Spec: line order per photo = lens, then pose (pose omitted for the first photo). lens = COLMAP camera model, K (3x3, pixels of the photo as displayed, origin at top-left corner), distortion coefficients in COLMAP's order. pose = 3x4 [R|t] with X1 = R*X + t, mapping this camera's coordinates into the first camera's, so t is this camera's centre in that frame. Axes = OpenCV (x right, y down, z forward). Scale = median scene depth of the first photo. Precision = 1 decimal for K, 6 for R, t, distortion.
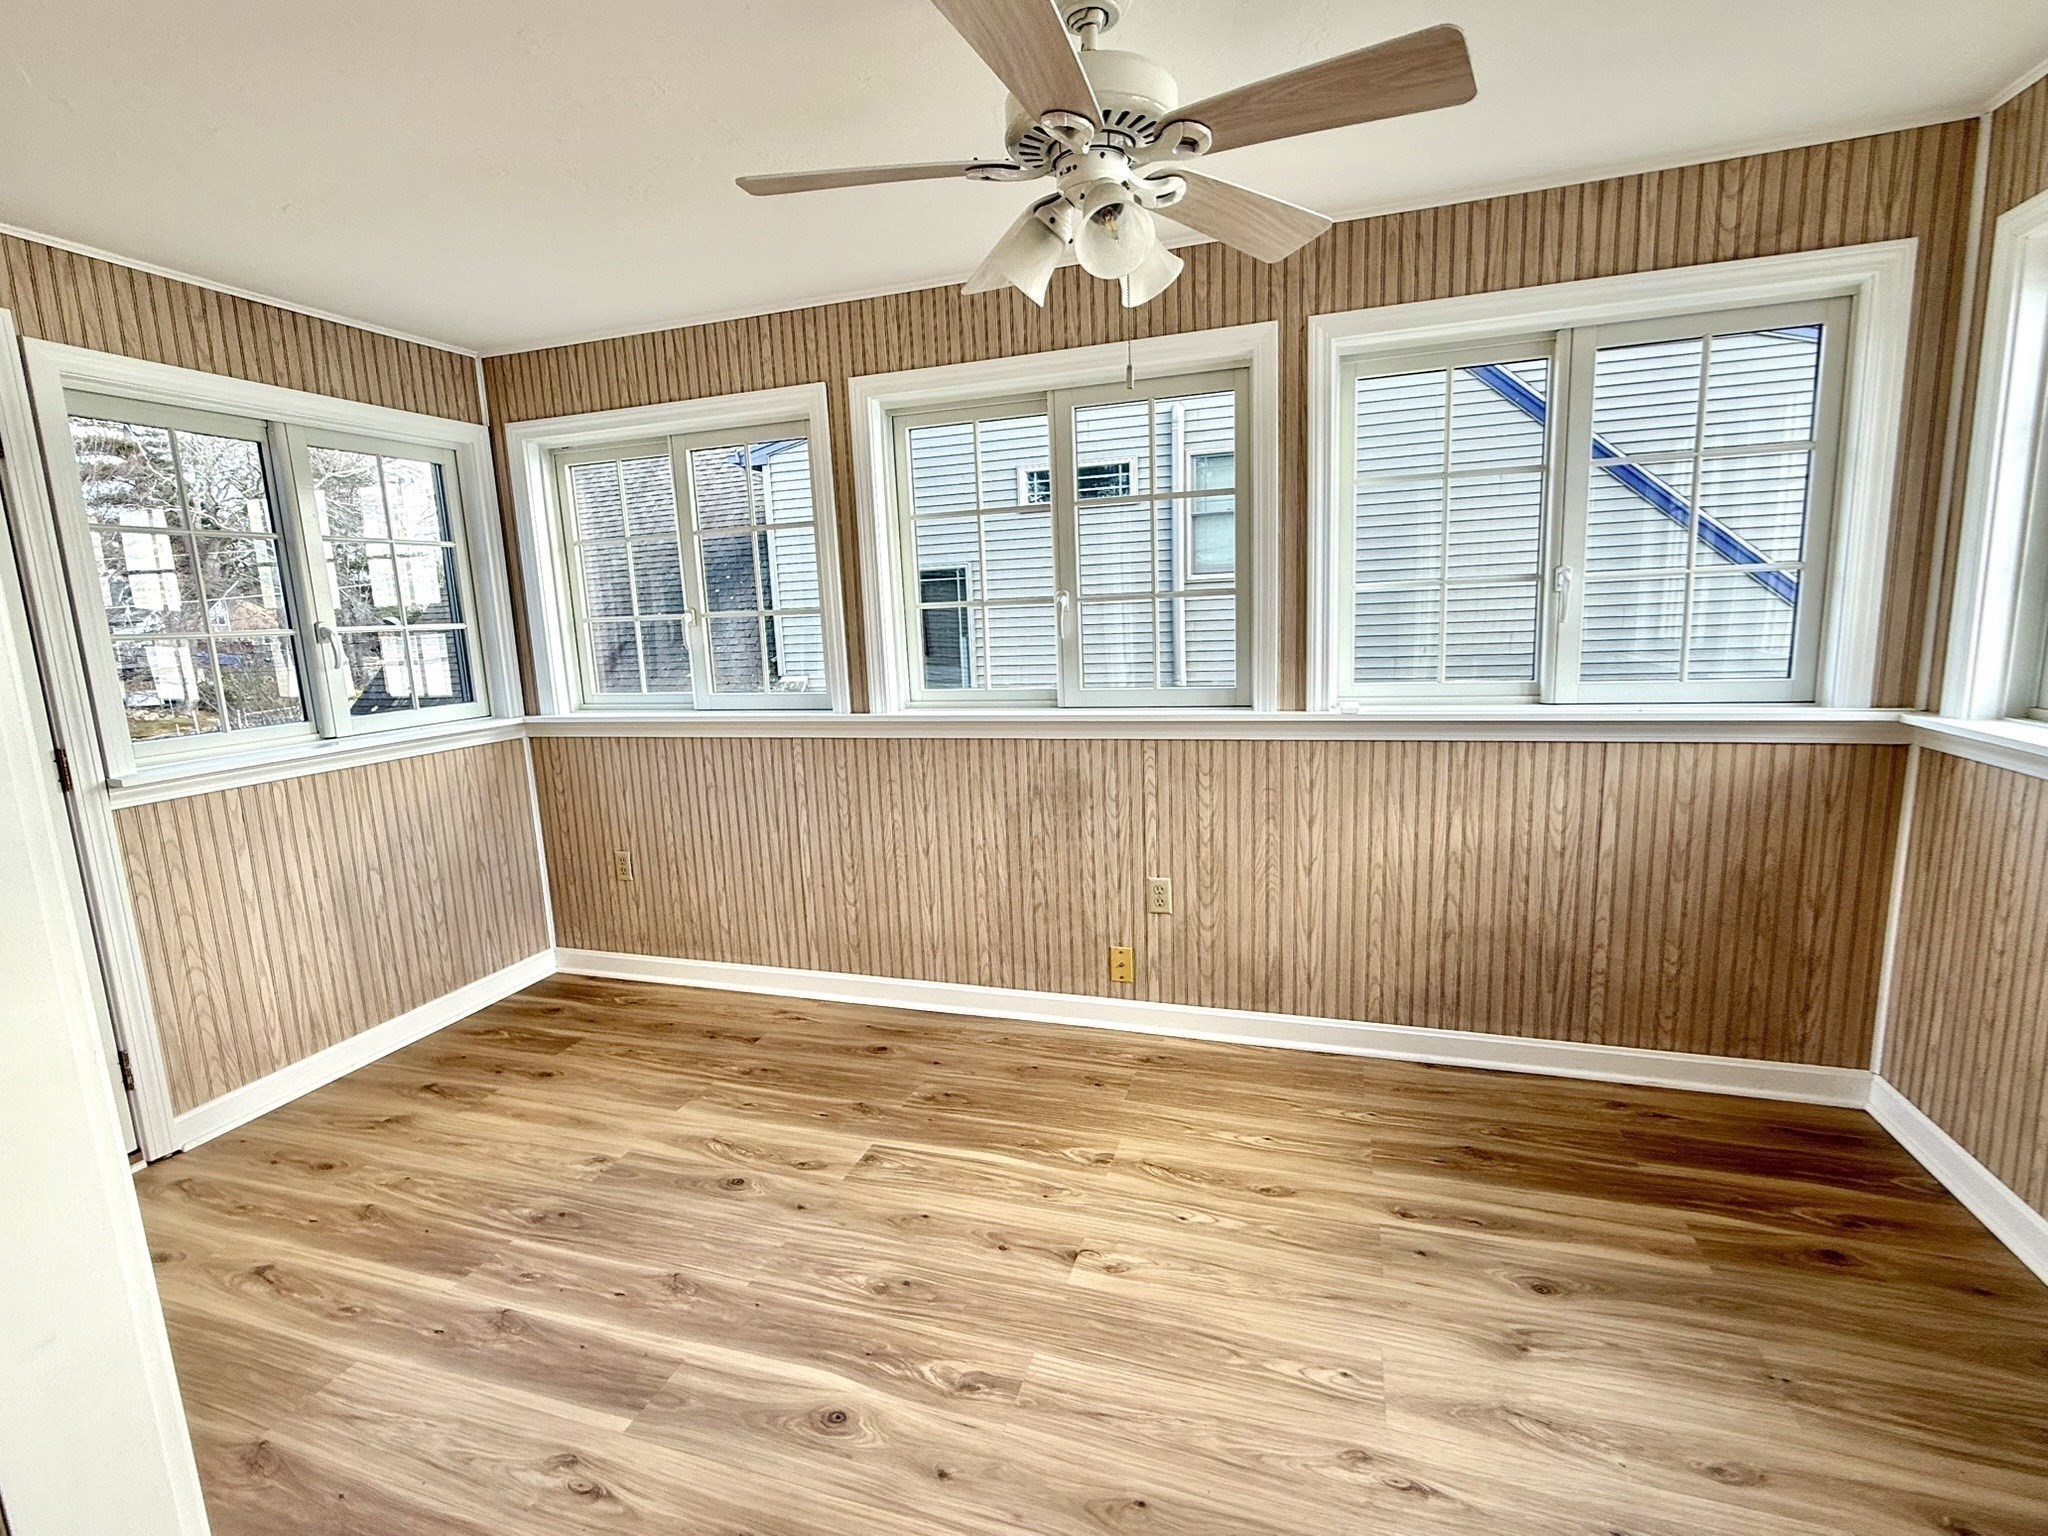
lens RADIAL K [[946.0, 0, 1020.3], [0, 946.0, 767.6], [0, 0, 1]] dist [0.000645, -0.000304]
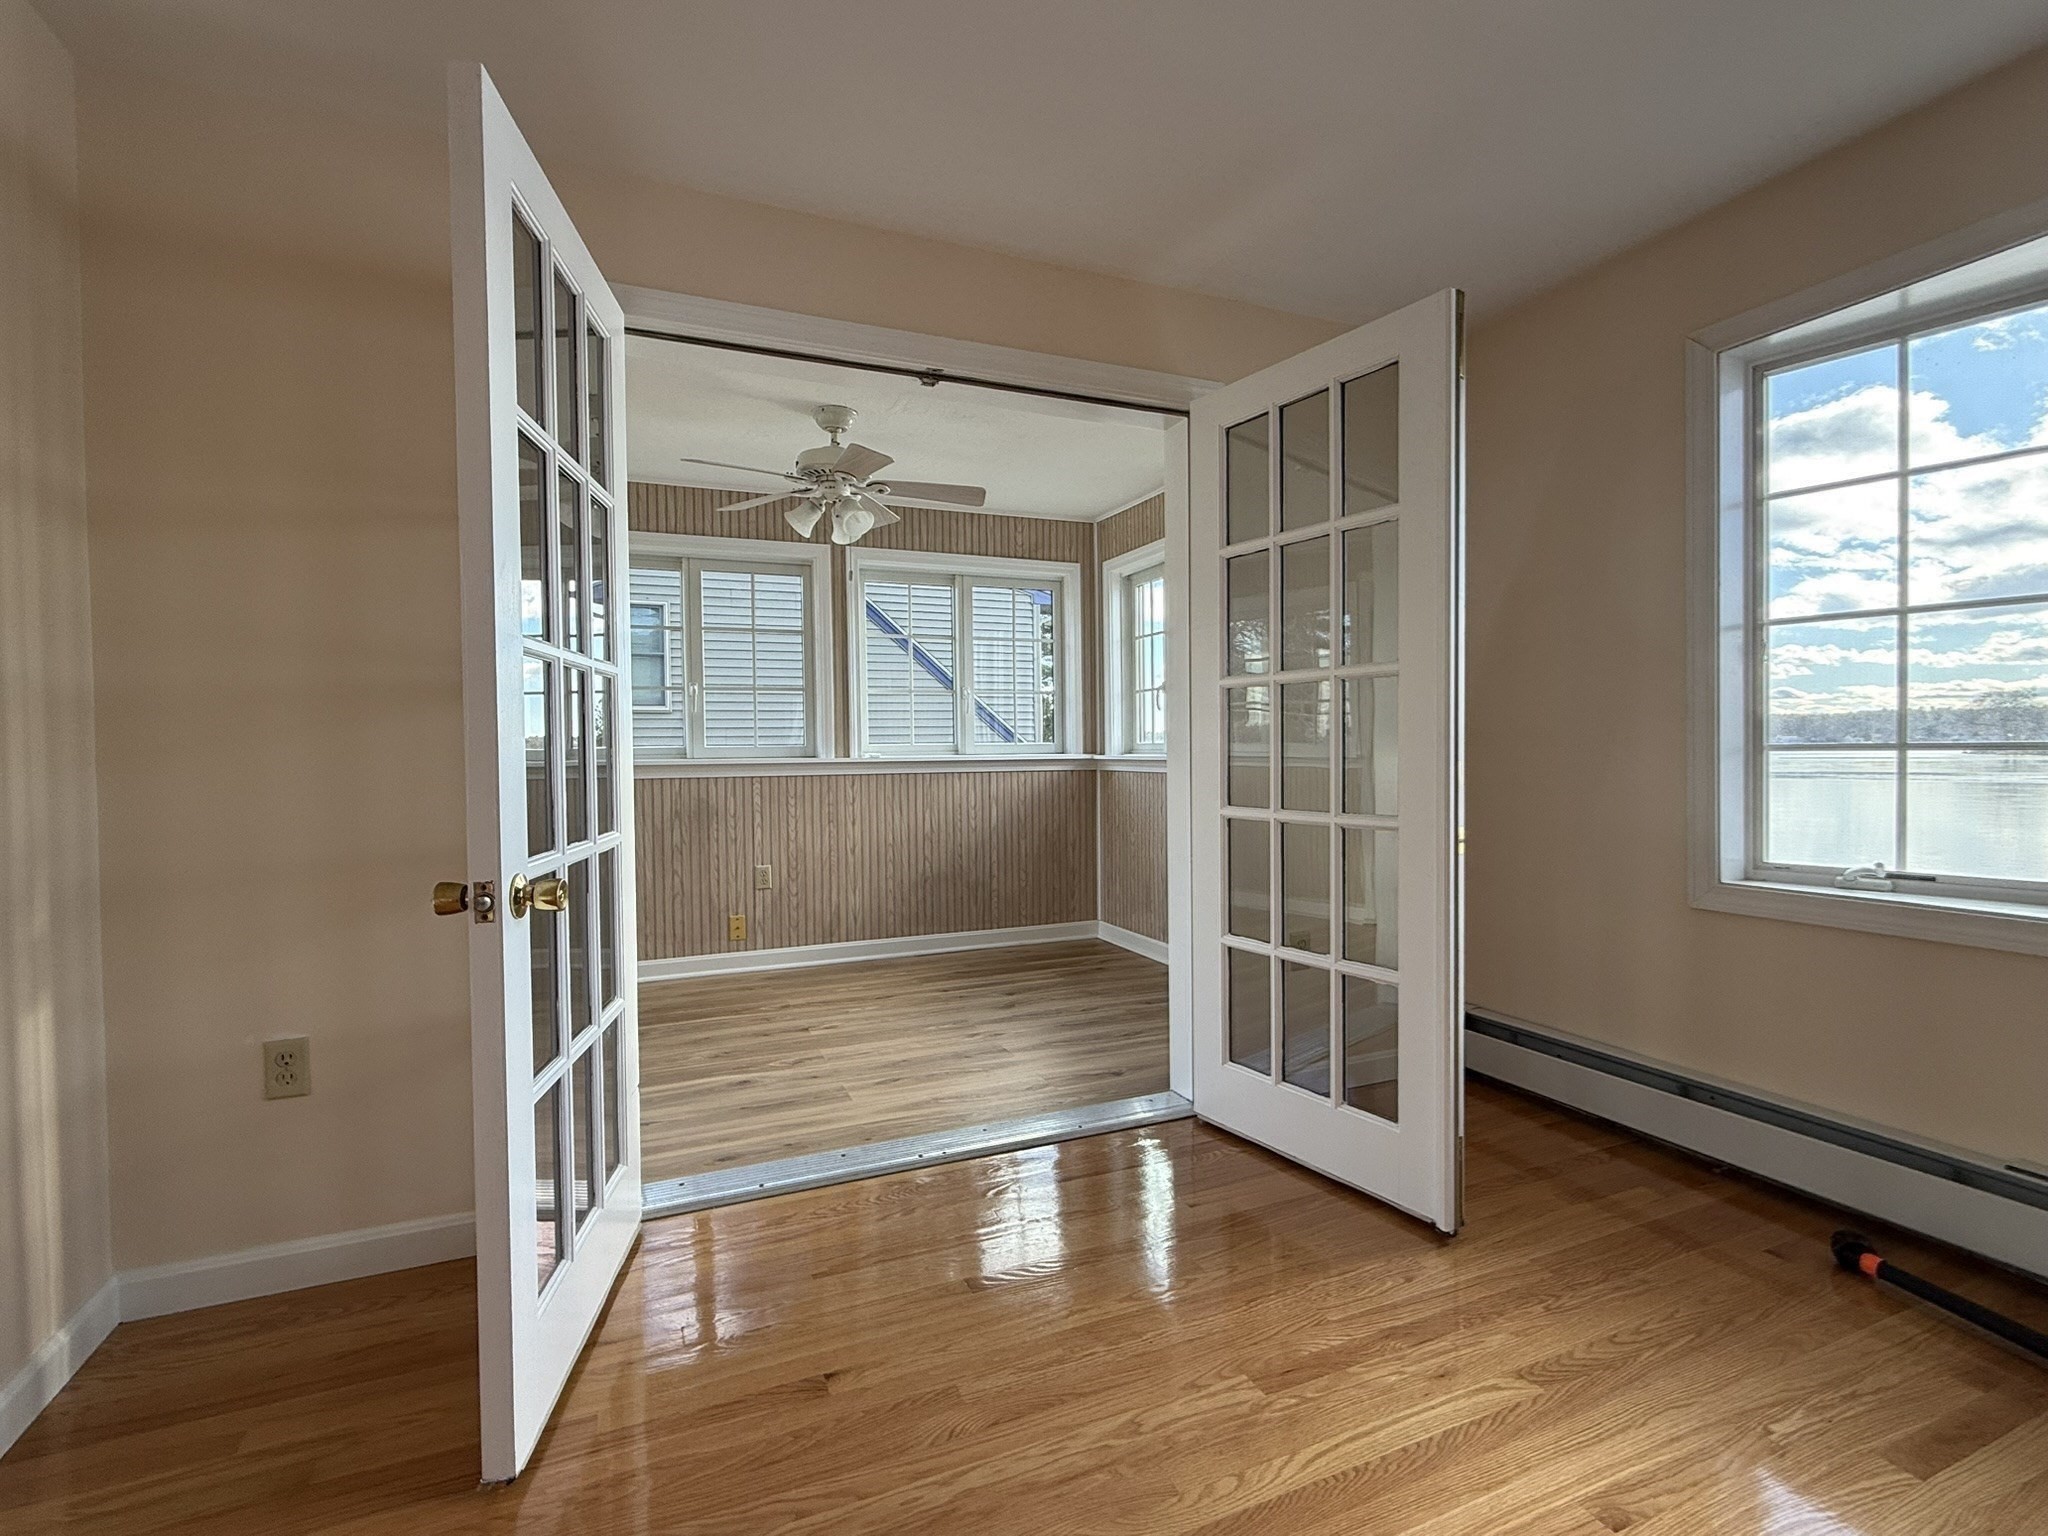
lens RADIAL K [[946.0, 0, 1020.3], [0, 946.0, 767.6], [0, 0, 1]] dist [0.000645, -0.000304]
pose [[0.754623, 0.018497, 0.655898, -0.585116], [0.092354, 0.986658, -0.134080, 0.214220], [-0.649627, 0.161754, 0.742846, -0.486673]]
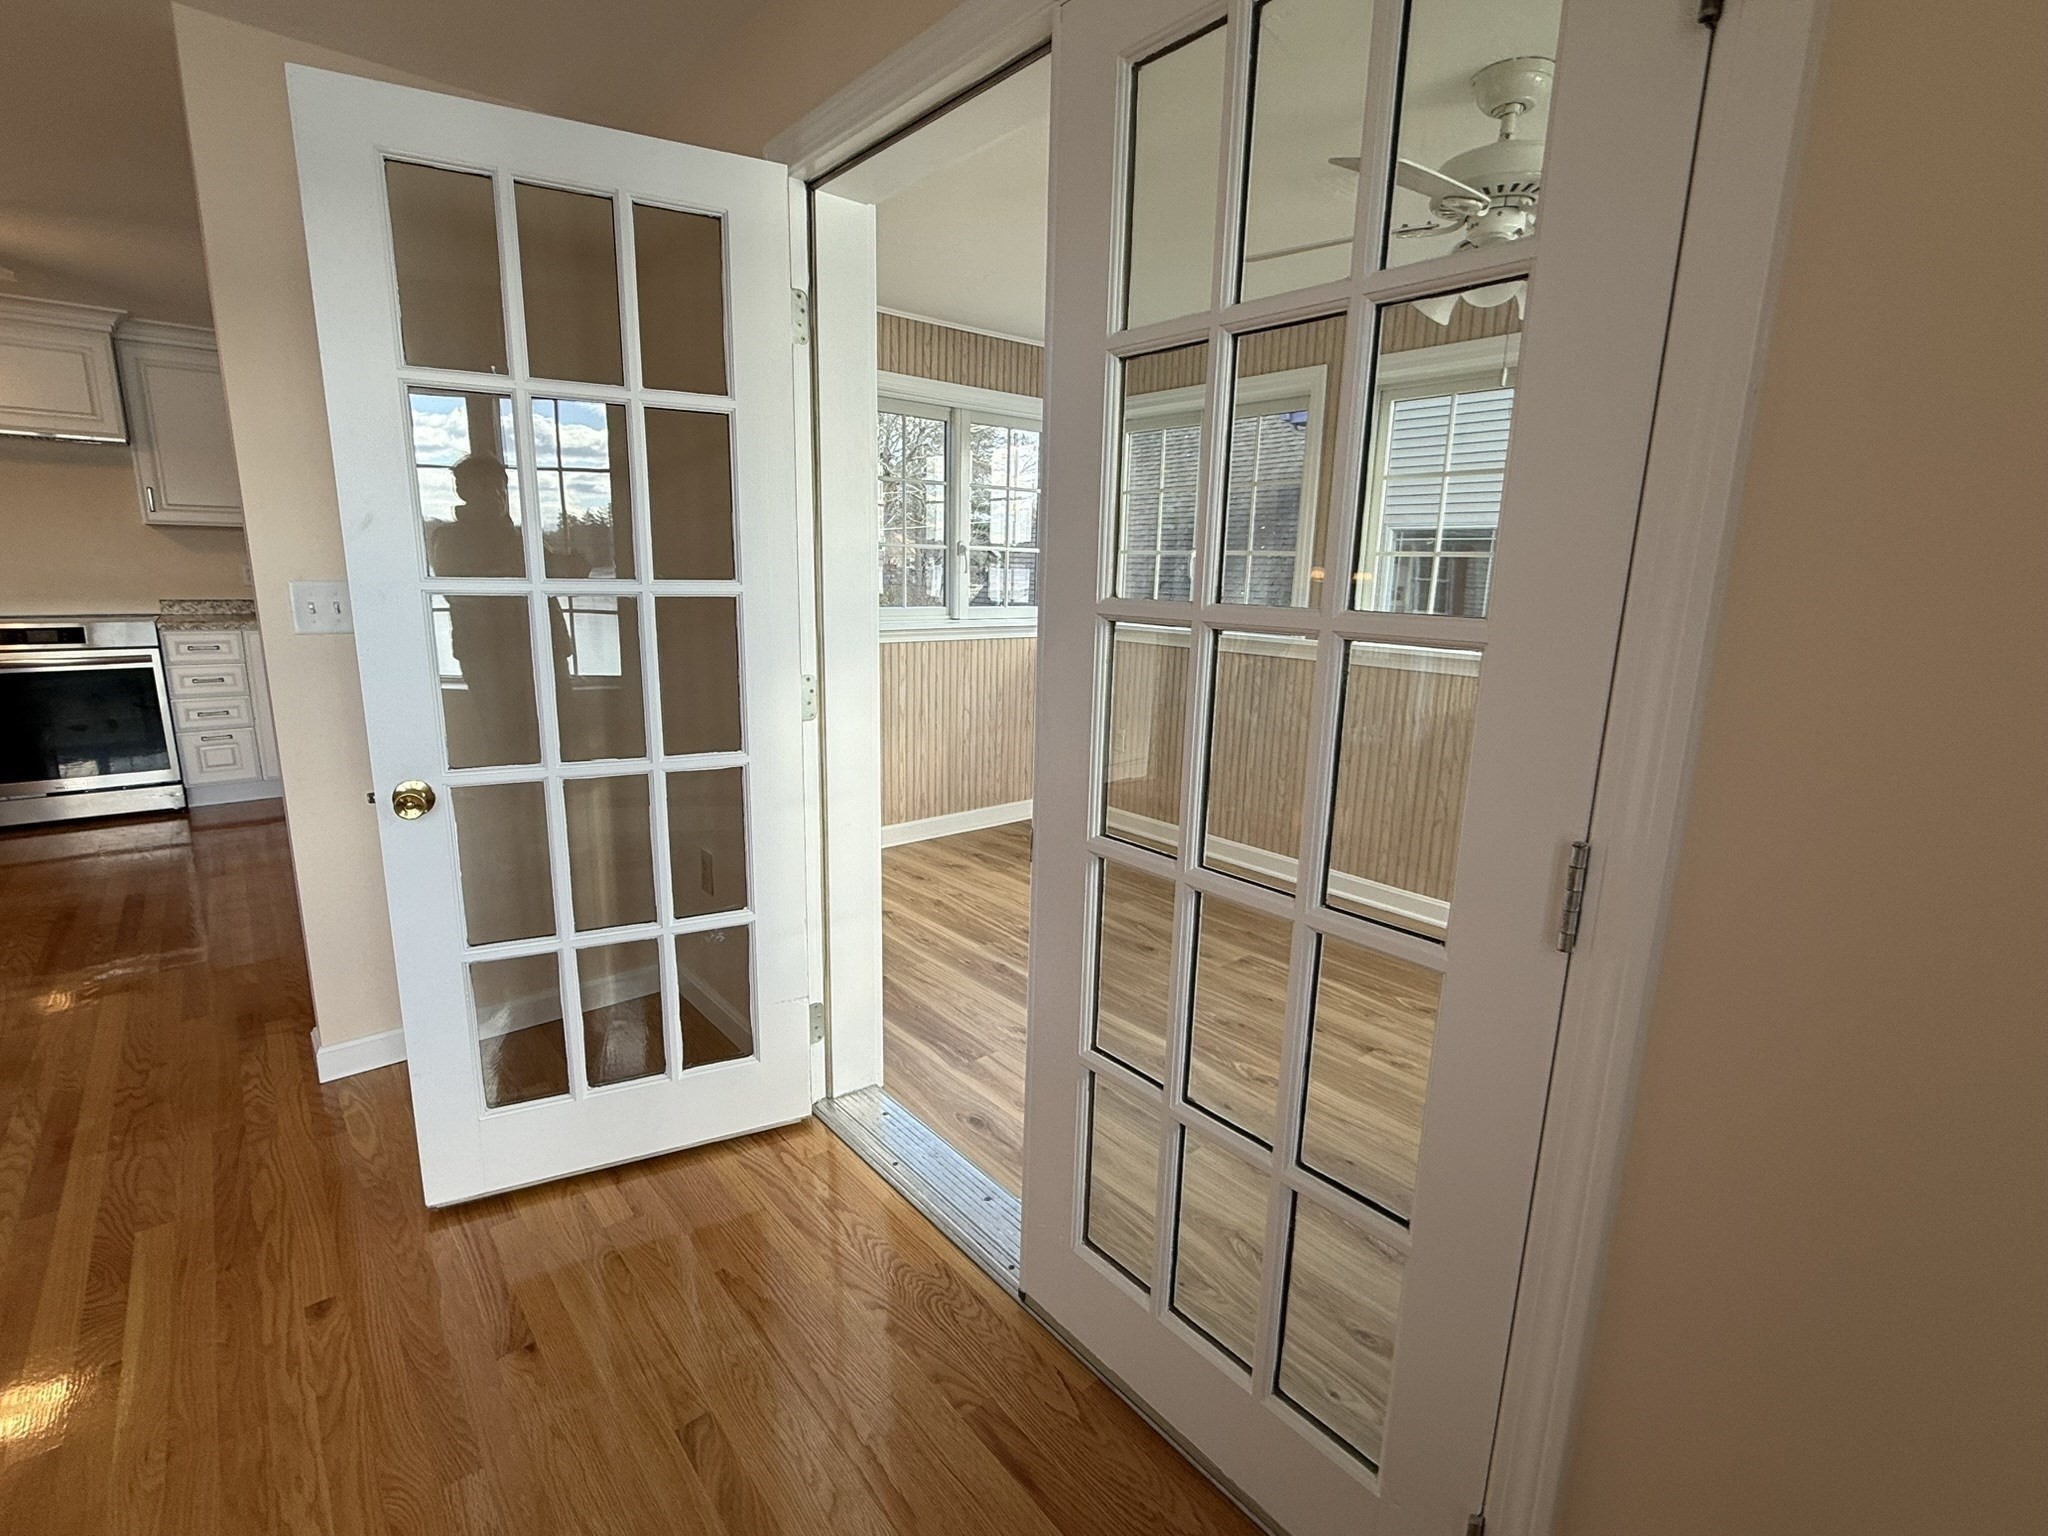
lens RADIAL K [[946.0, 0, 1020.3], [0, 946.0, 767.6], [0, 0, 1]] dist [0.000645, -0.000304]
pose [[0.849808, 0.169578, -0.499069, 0.164241], [-0.145970, 0.985517, 0.086311, 0.061364], [0.506477, -0.000498, 0.862253, -0.269949]]
